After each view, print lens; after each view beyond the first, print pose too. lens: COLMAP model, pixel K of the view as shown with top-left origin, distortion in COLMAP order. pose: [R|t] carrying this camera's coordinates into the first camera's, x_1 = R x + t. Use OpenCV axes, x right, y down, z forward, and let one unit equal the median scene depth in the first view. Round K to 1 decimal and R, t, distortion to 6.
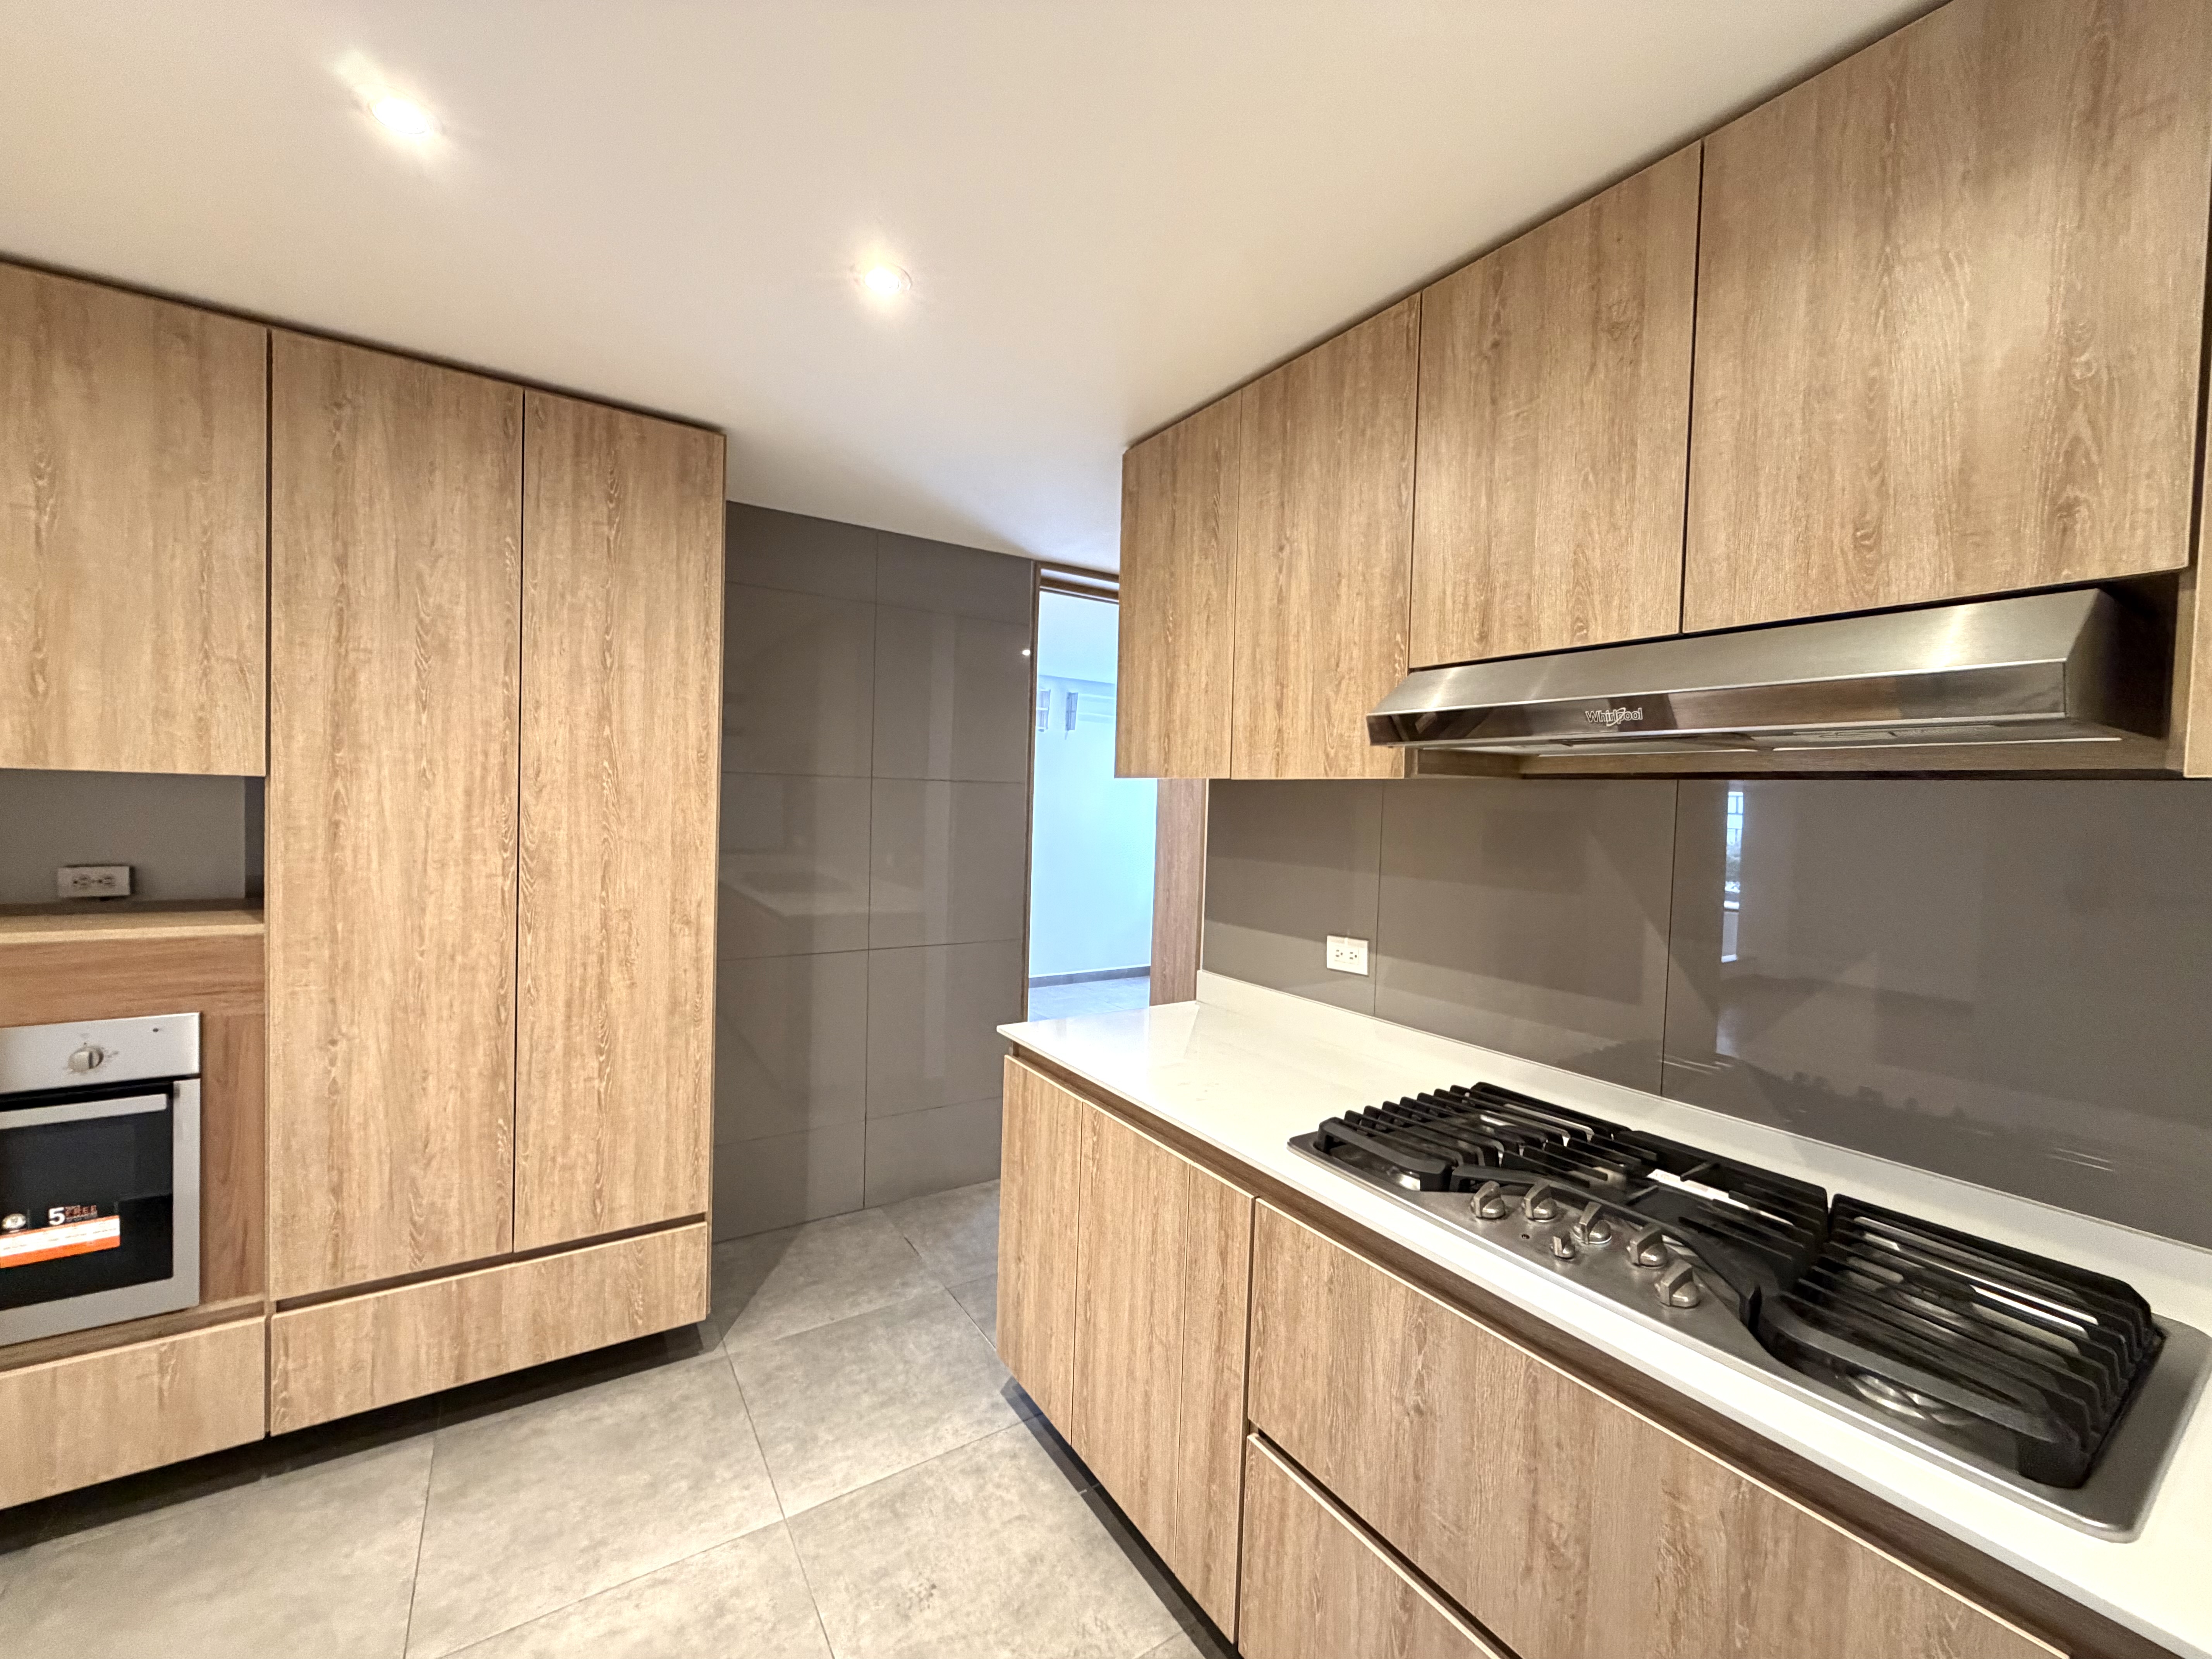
lens RADIAL K [[878.0, 0, 1106.1], [0, 878.0, 825.6], [0, 0, 1]] dist [0.000995, -0.000278]
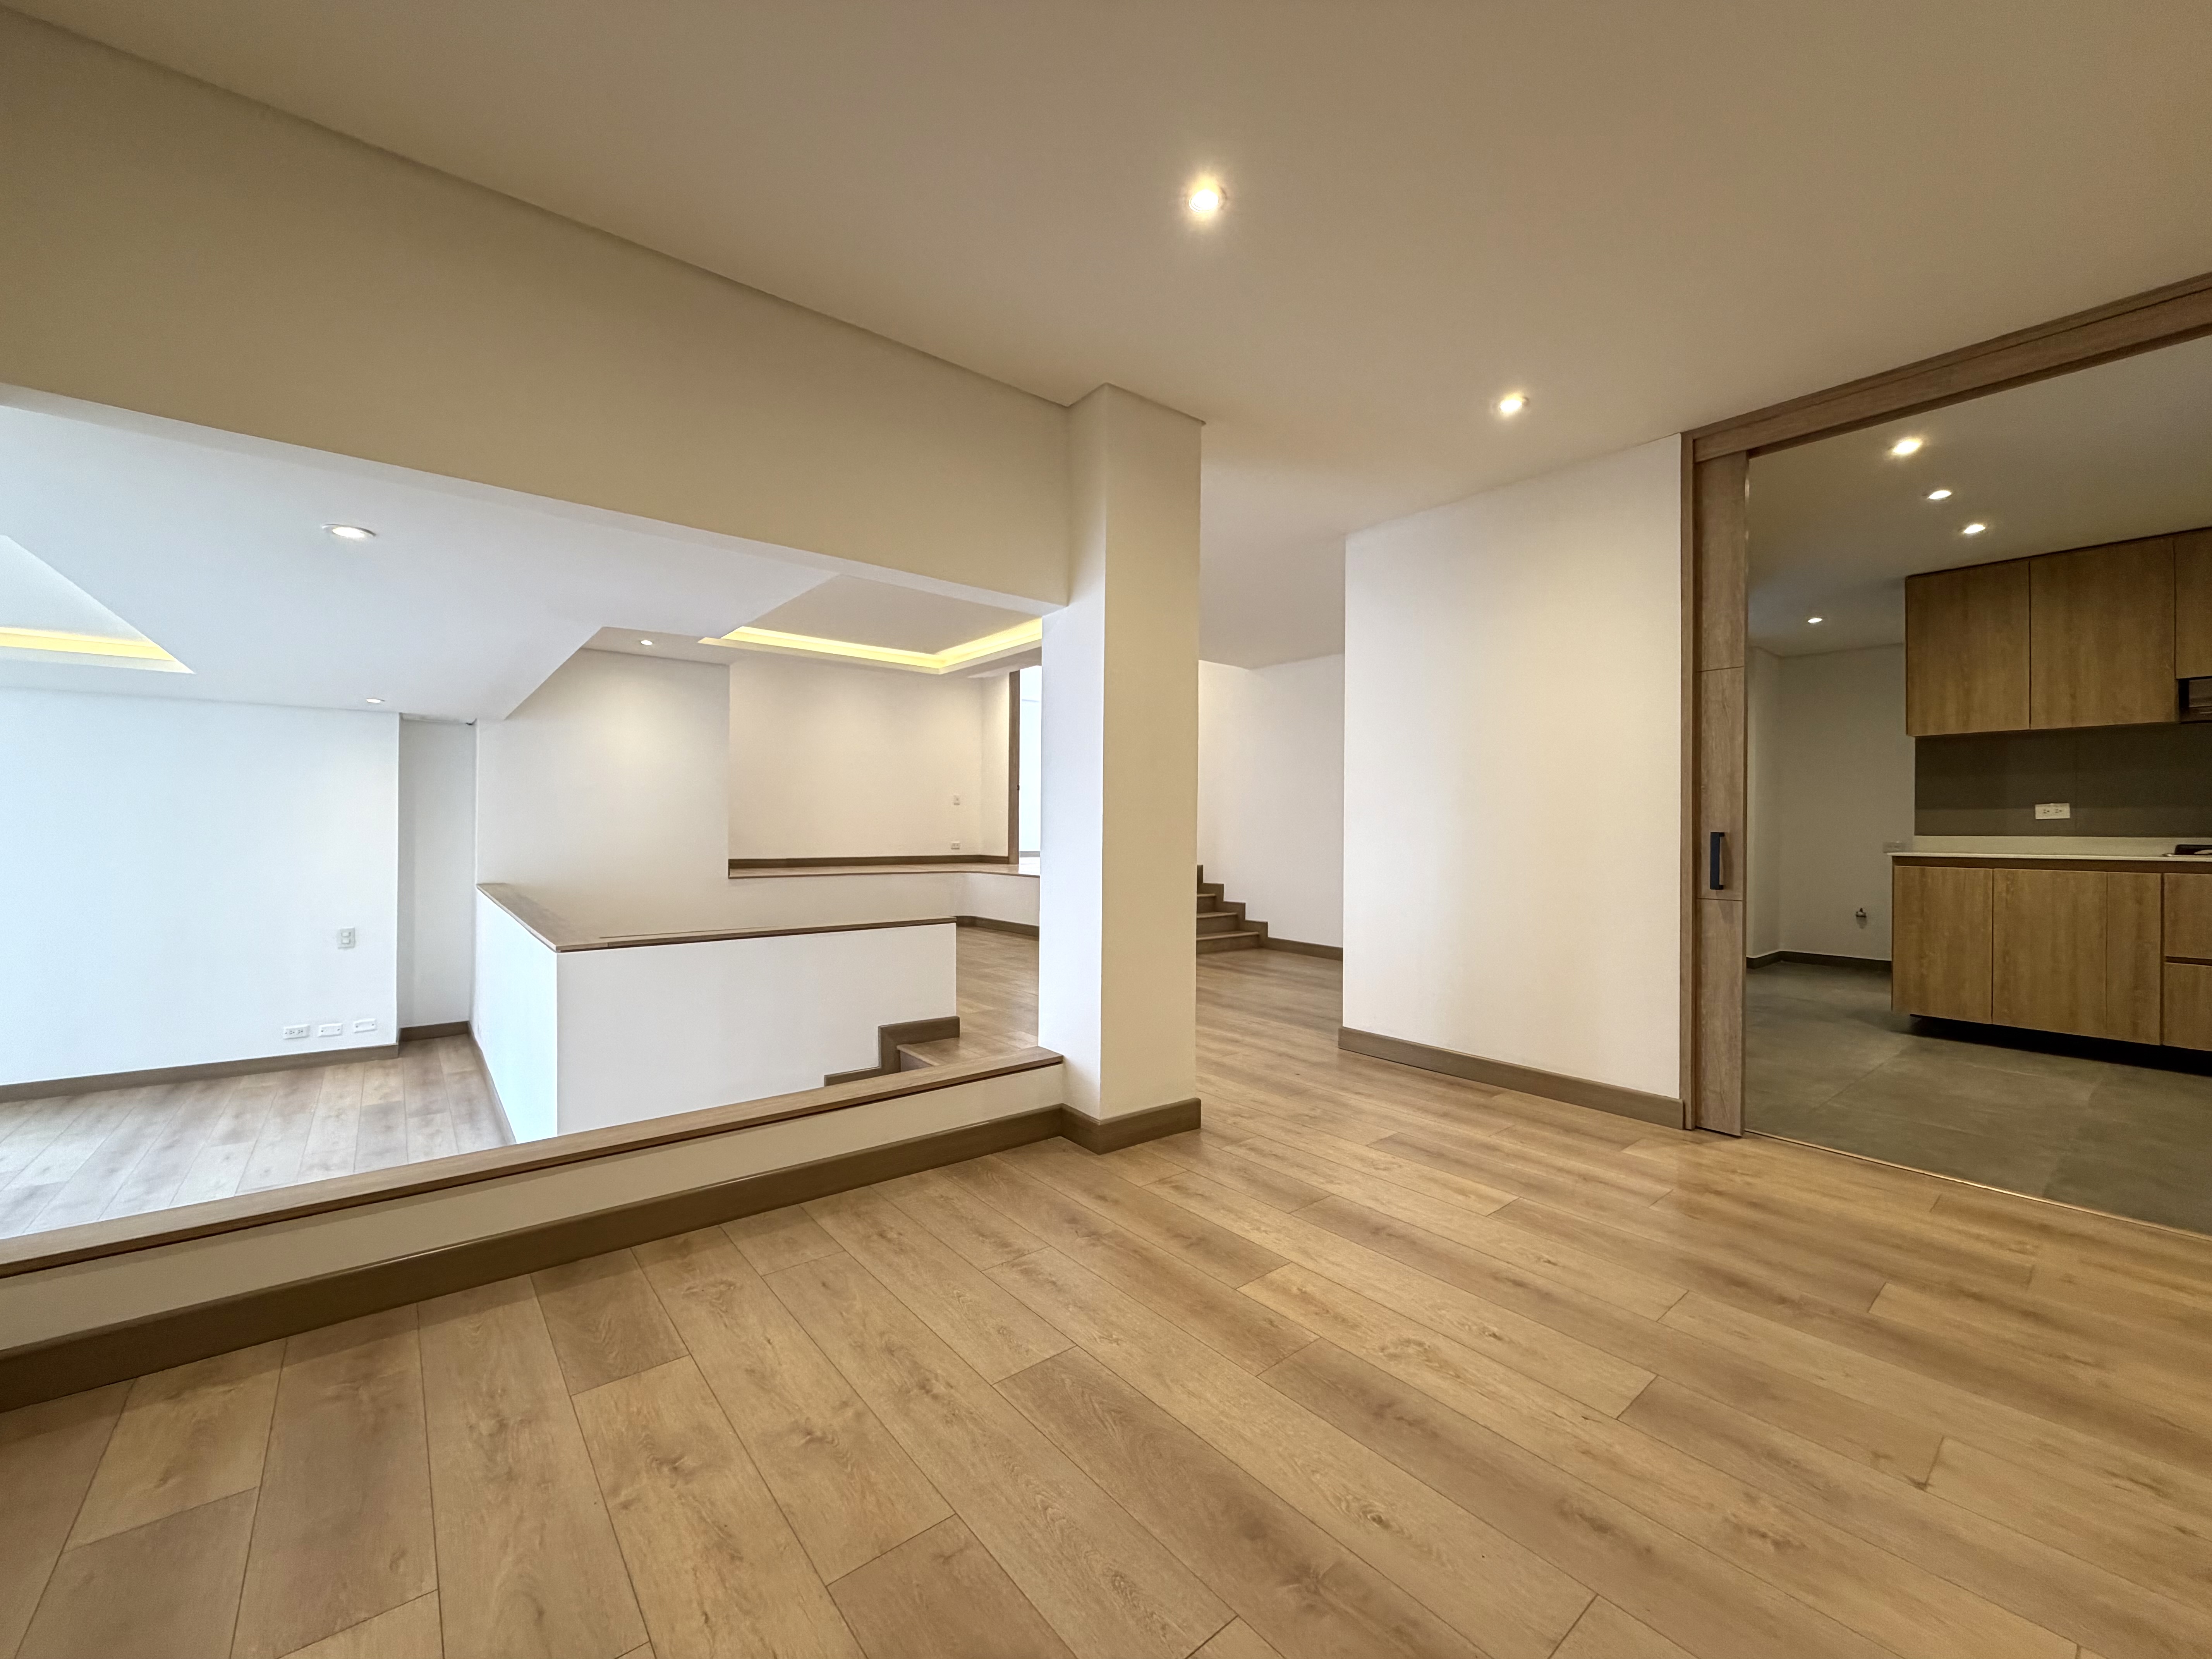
lens RADIAL K [[878.0, 0, 1095.2], [0, 878.0, 825.5], [0, 0, 1]] dist [0.000995, -0.000278]
pose [[0.996543, -0.023243, 0.079764, -2.864203], [0.025931, 0.999125, -0.032827, 0.242470], [-0.078931, 0.034782, 0.996273, -1.241054]]
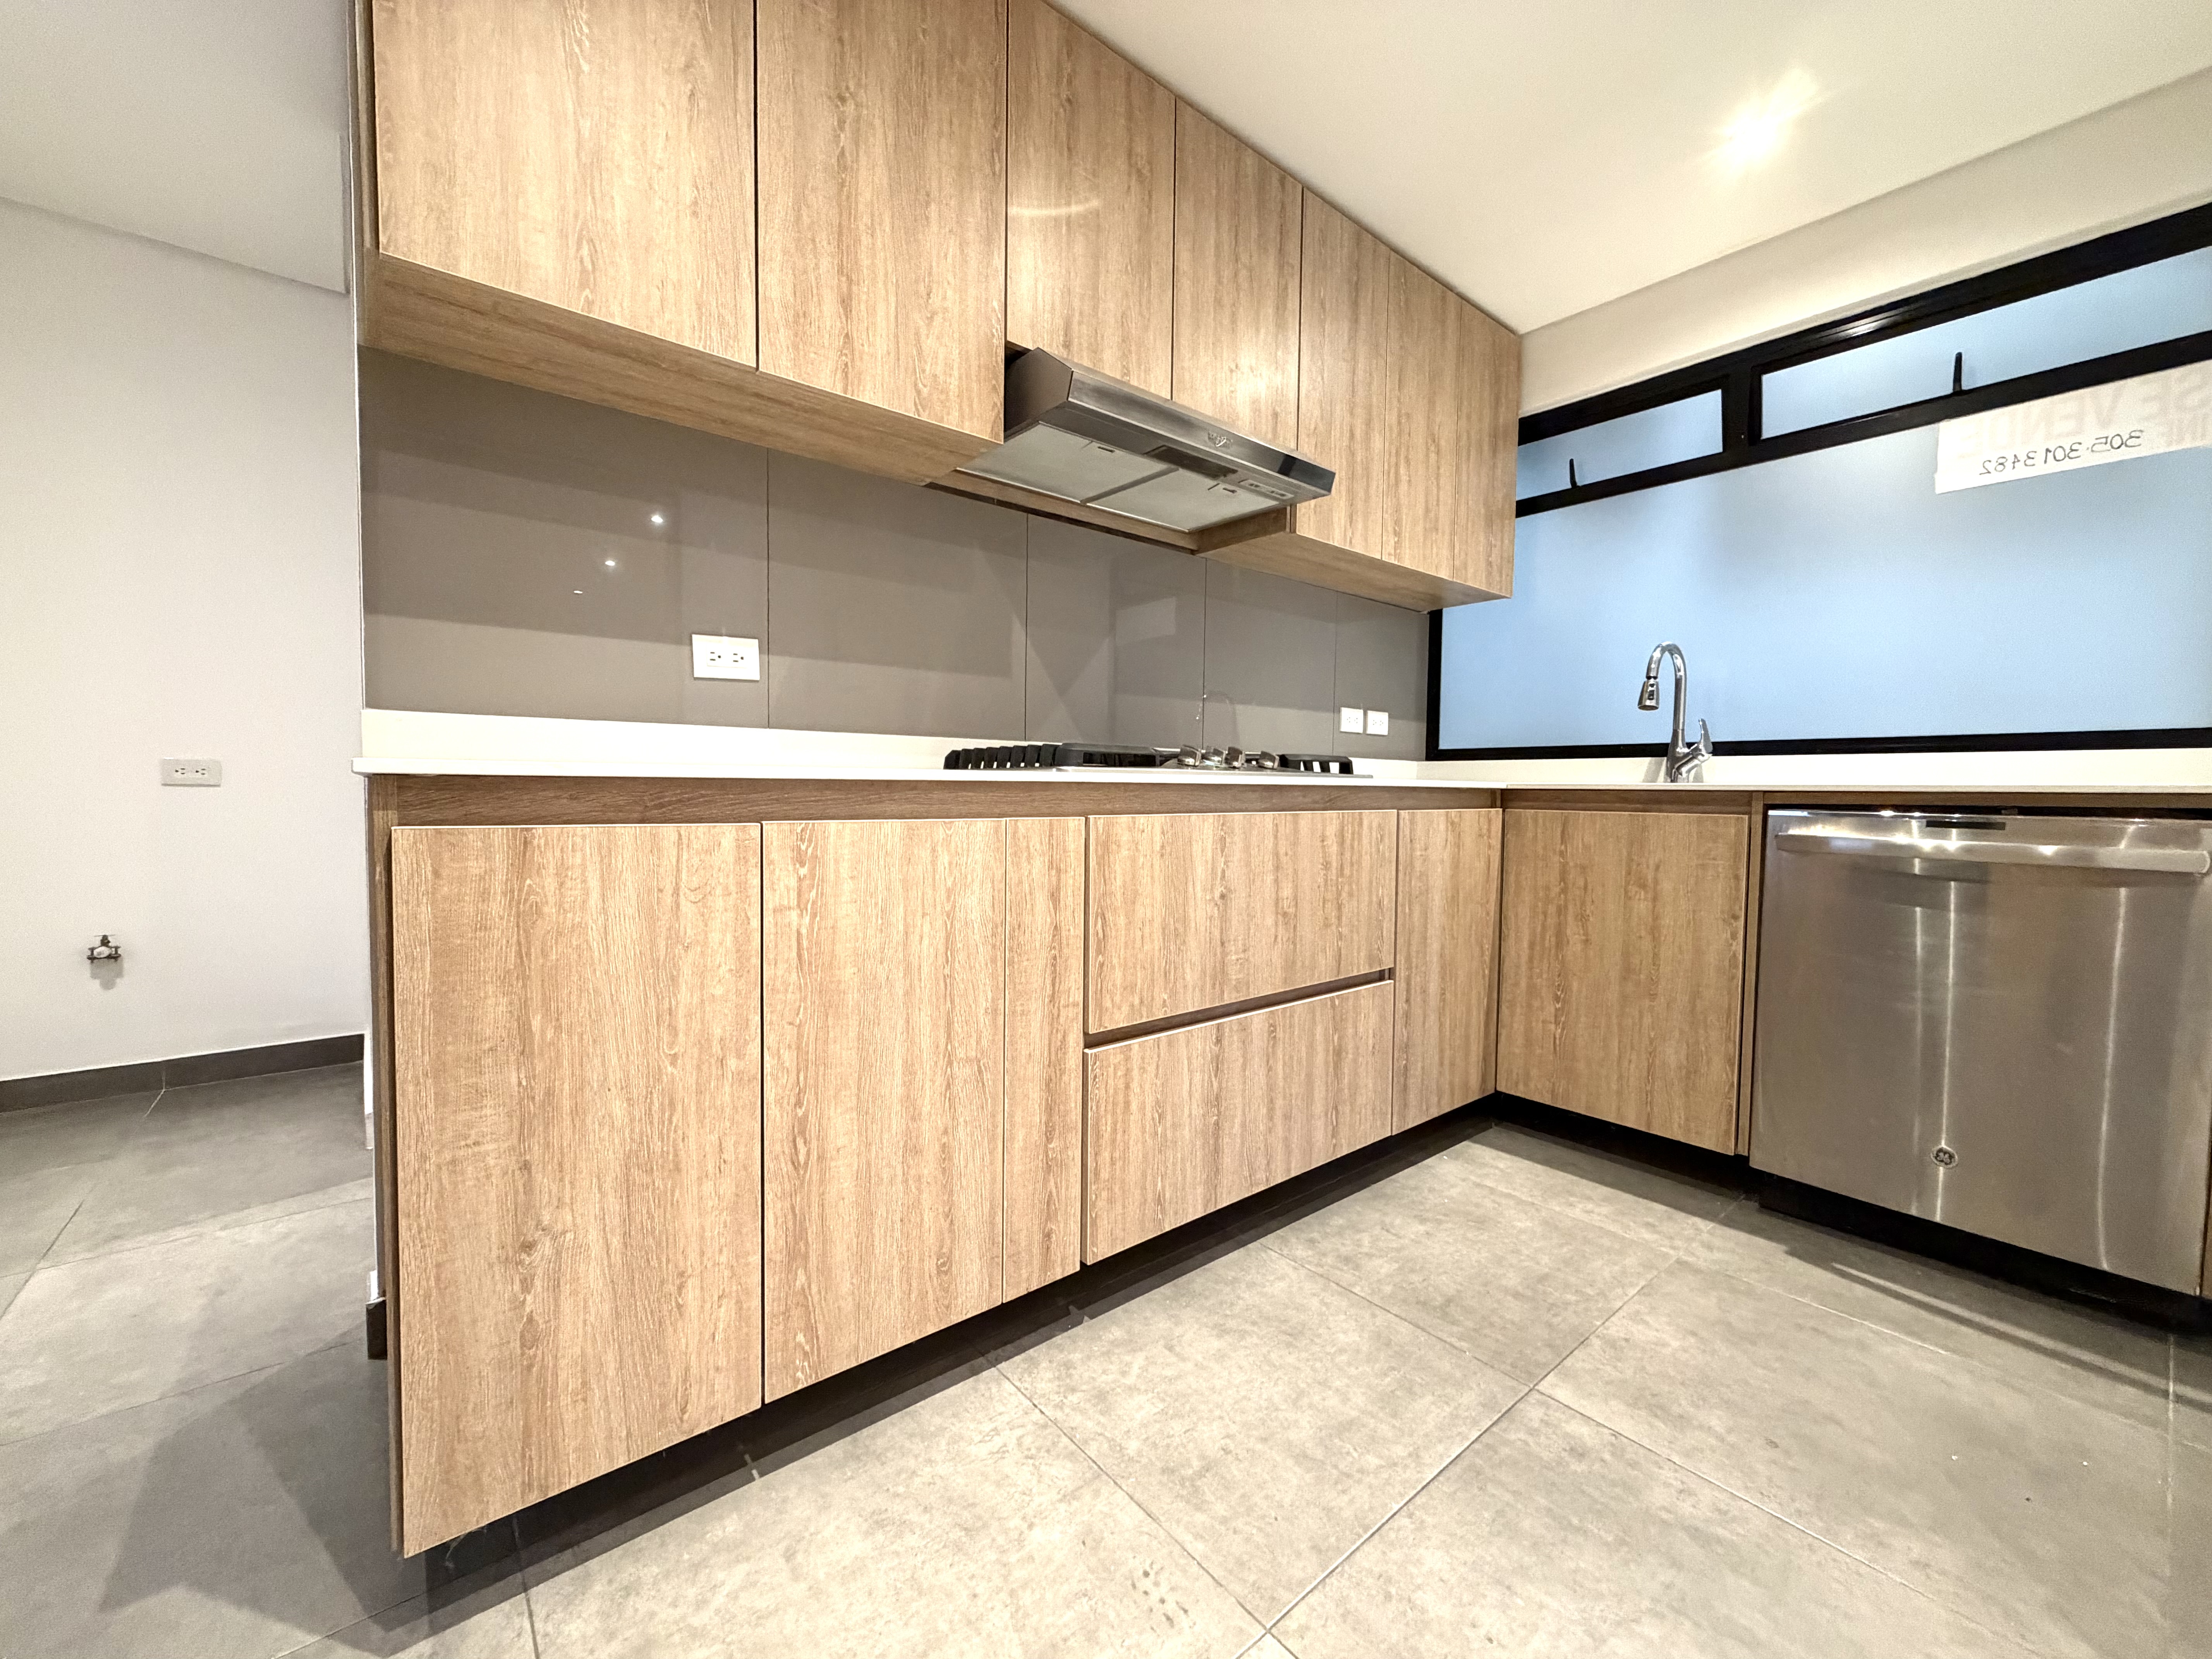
lens RADIAL K [[878.0, 0, 1097.7], [0, 878.0, 823.5], [0, 0, 1]] dist [0.000995, -0.000278]
pose [[-0.101355, -0.072412, 0.992211, -0.719526], [0.016150, 0.997096, 0.074419, 0.308693], [-0.994719, 0.023567, -0.099891, 0.942003]]
